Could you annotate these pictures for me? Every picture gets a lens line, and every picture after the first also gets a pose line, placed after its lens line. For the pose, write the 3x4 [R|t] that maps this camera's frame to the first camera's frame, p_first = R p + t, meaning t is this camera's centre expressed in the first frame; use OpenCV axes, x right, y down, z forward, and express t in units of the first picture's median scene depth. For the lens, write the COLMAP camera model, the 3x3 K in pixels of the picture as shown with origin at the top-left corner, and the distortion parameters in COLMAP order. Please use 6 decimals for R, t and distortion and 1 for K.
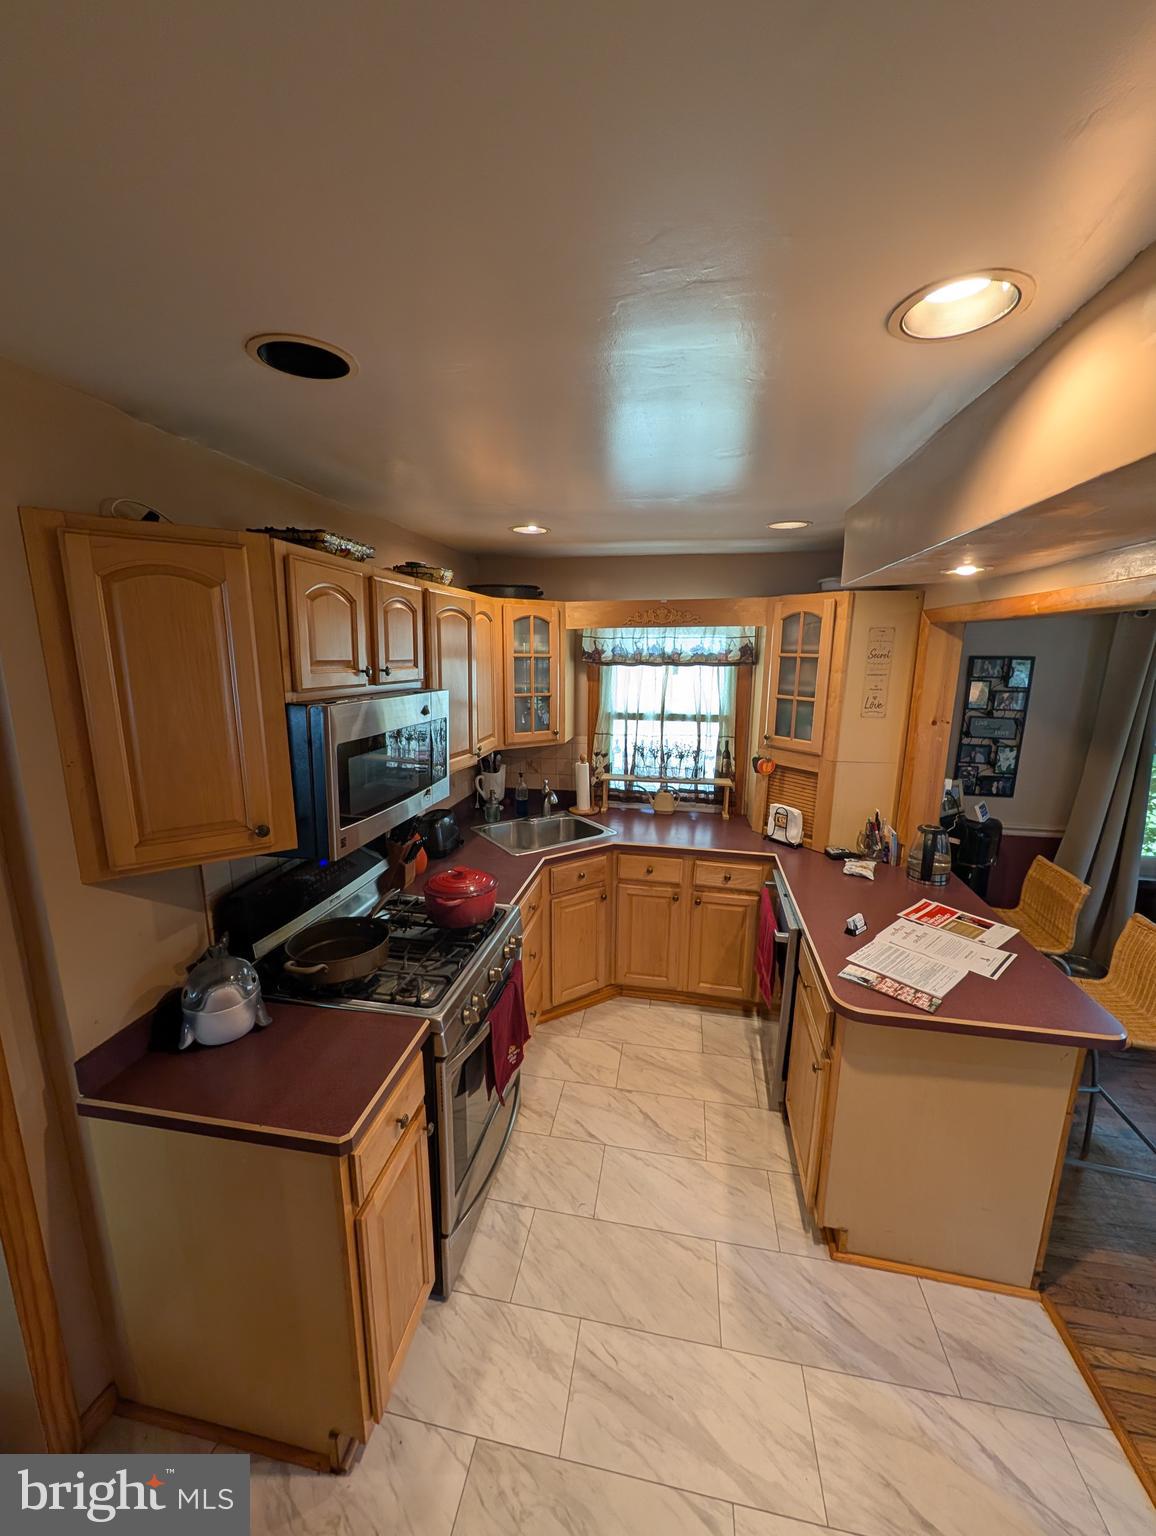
lens RADIAL K [[598.9, 0, 578.0], [0, 598.9, 768.0], [0, 0, 1]] dist [-0.002239, -0.000117]
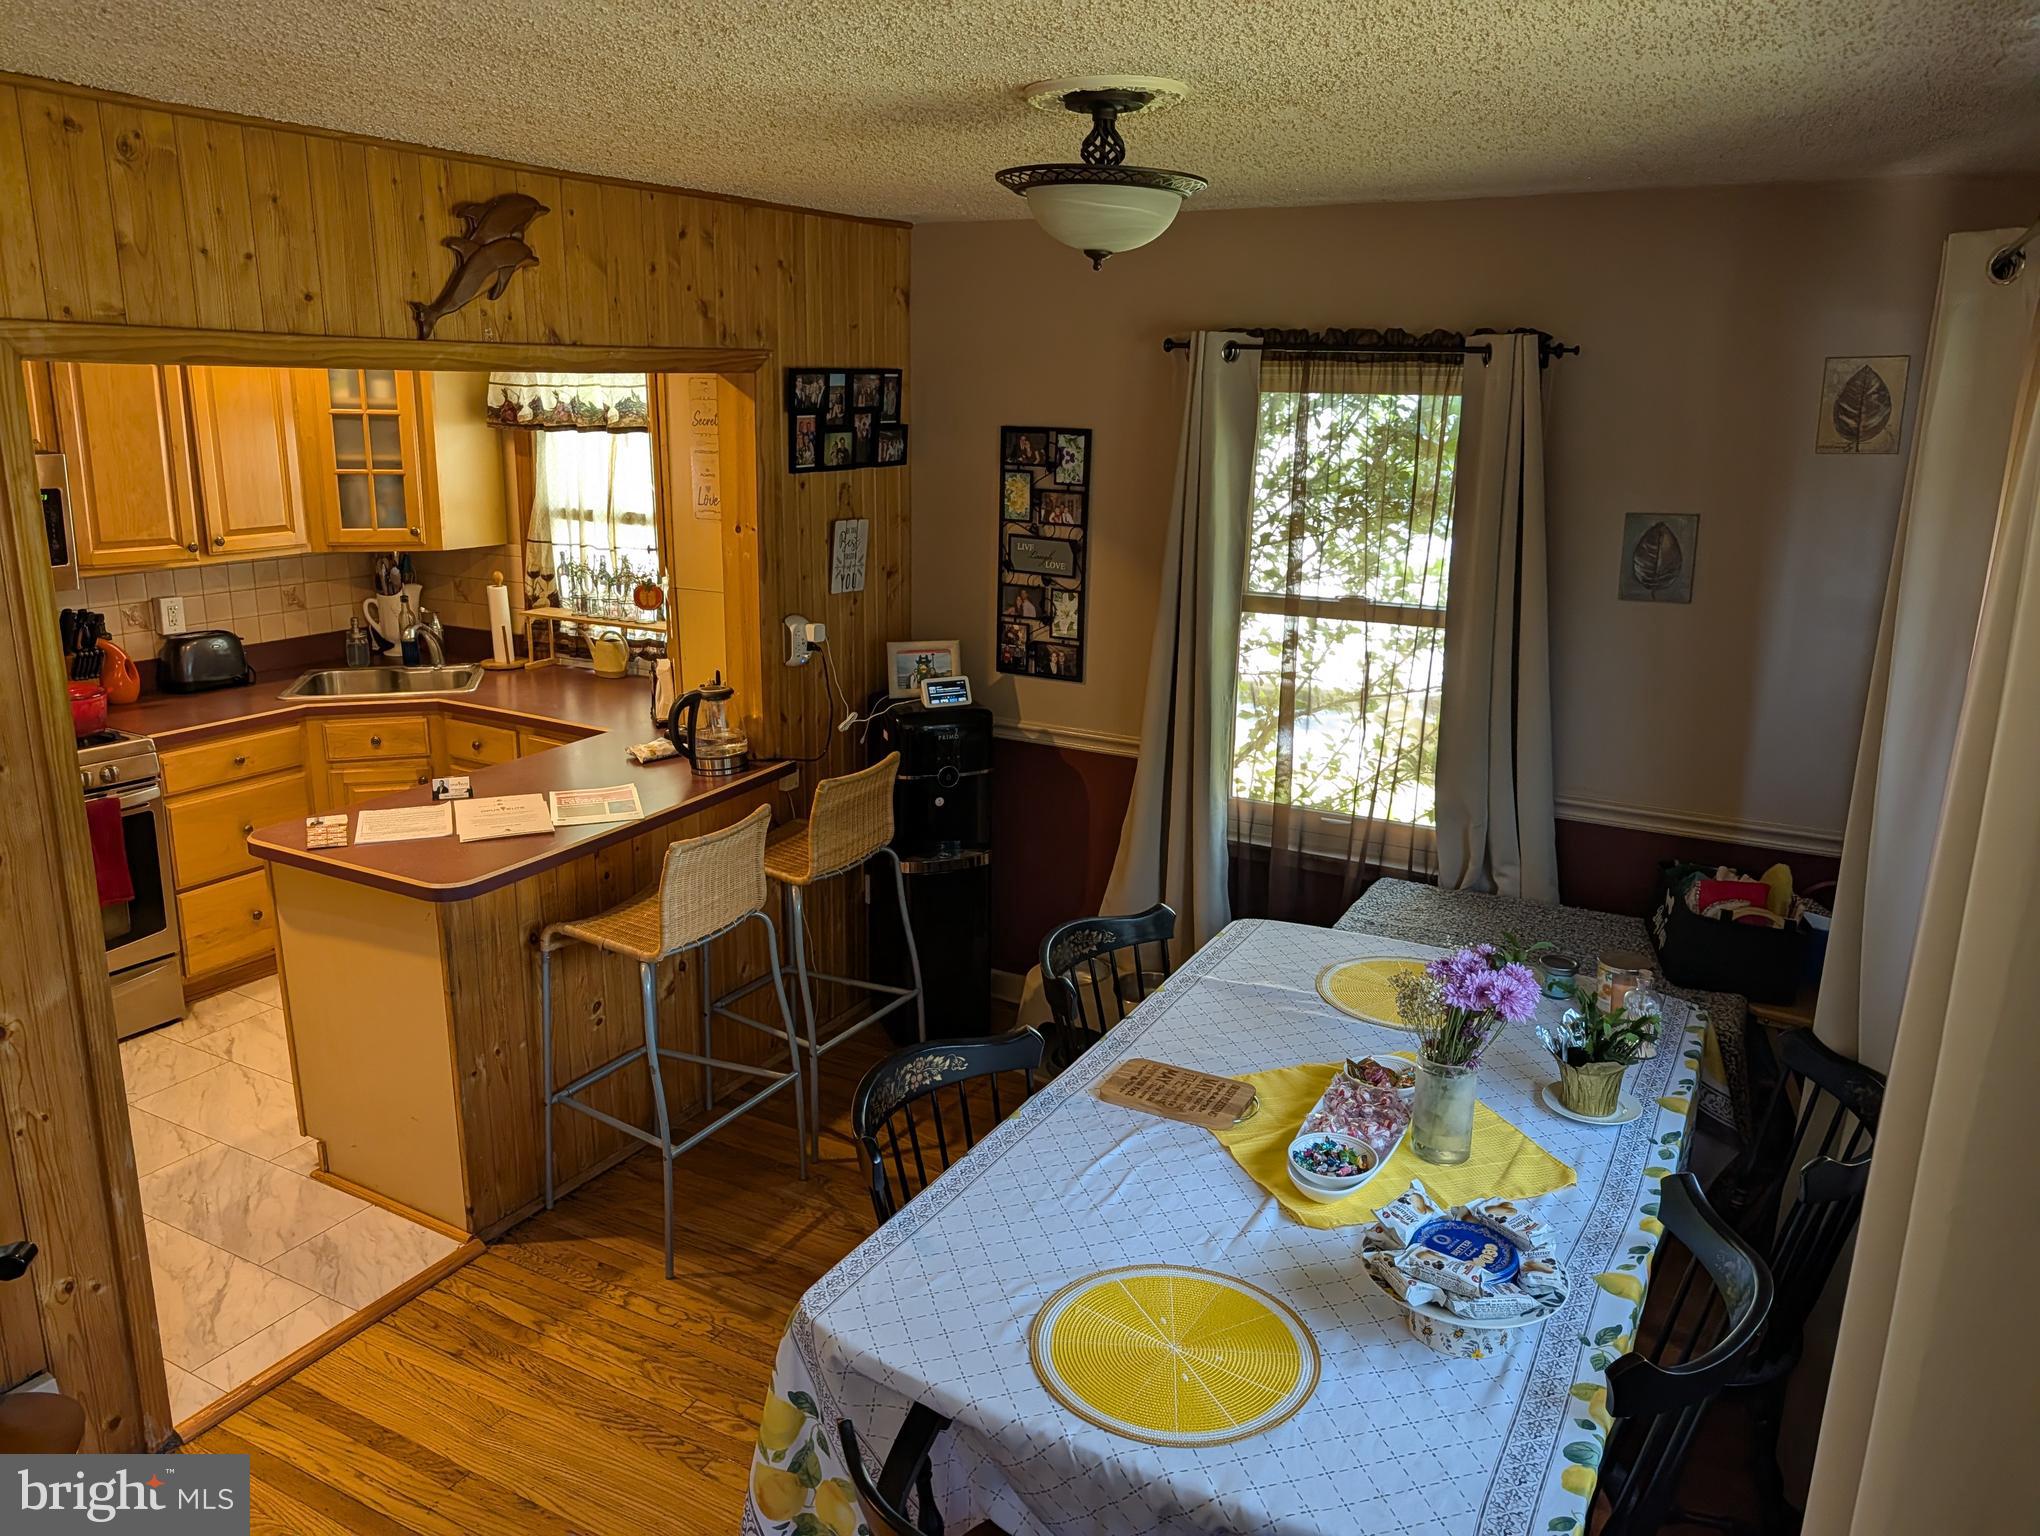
lens RADIAL K [[1470.3, 0, 1020.0], [0, 1470.3, 768.0], [0, 0, 1]] dist [0.000857, -0.003855]
pose [[0.950718, 0.091259, -0.296322, 1.070229], [-0.075399, 0.995063, 0.064541, 0.043215], [0.300748, -0.039018, 0.952905, -0.331330]]
